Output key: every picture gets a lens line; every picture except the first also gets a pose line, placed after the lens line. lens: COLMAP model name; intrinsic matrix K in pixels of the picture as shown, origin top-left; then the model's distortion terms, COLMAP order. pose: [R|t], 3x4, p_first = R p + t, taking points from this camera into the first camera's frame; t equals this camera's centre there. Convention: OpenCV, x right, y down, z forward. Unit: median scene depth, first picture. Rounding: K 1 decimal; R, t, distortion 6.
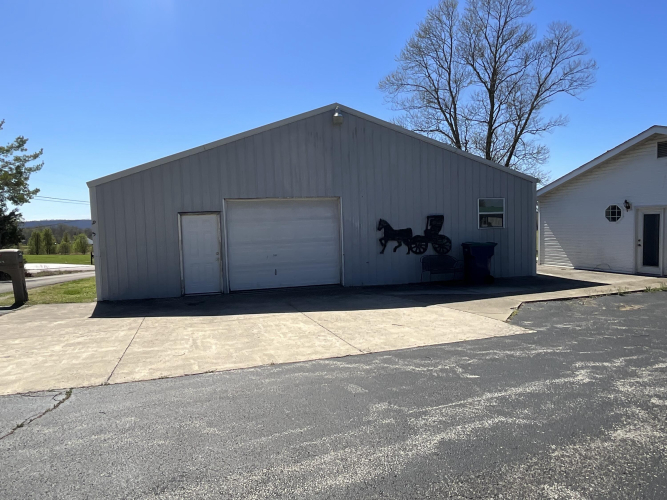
lens RADIAL K [[434.6, 0, 333.5], [0, 434.6, 250.0], [0, 0, 1]] dist [-0.010109, -0.000345]
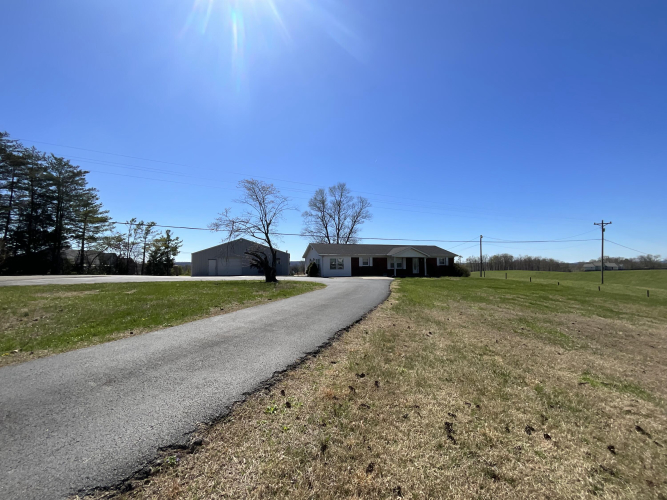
lens RADIAL K [[267.8, 0, 333.5], [0, 267.8, 250.0], [0, 0, 1]] dist [-0.002764, -0.000438]
pose [[0.997826, 0.019351, -0.062992, 1.151305], [-0.027591, 0.990773, -0.132693, 0.159890], [0.059843, 0.134142, 0.989154, -1.794336]]
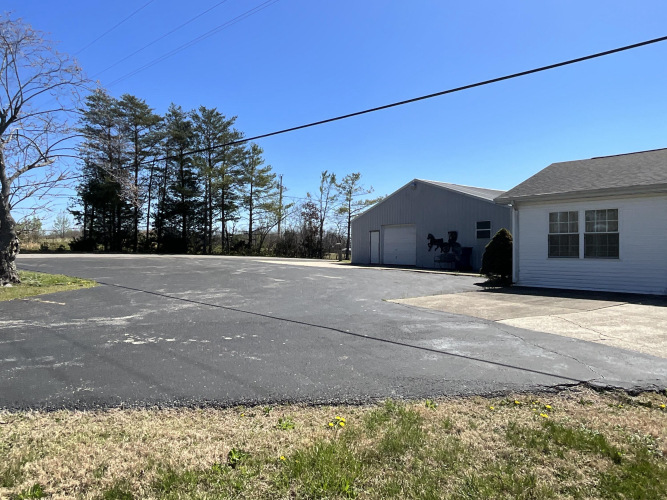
lens RADIAL K [[429.7, 0, 333.5], [0, 429.7, 250.0], [0, 0, 1]] dist [0.001678, 0.000579]
pose [[0.354499, 0.032971, -0.934475, 1.708821], [-0.074741, 0.997180, 0.006830, 0.020745], [0.932065, 0.067422, 0.355963, -0.086447]]
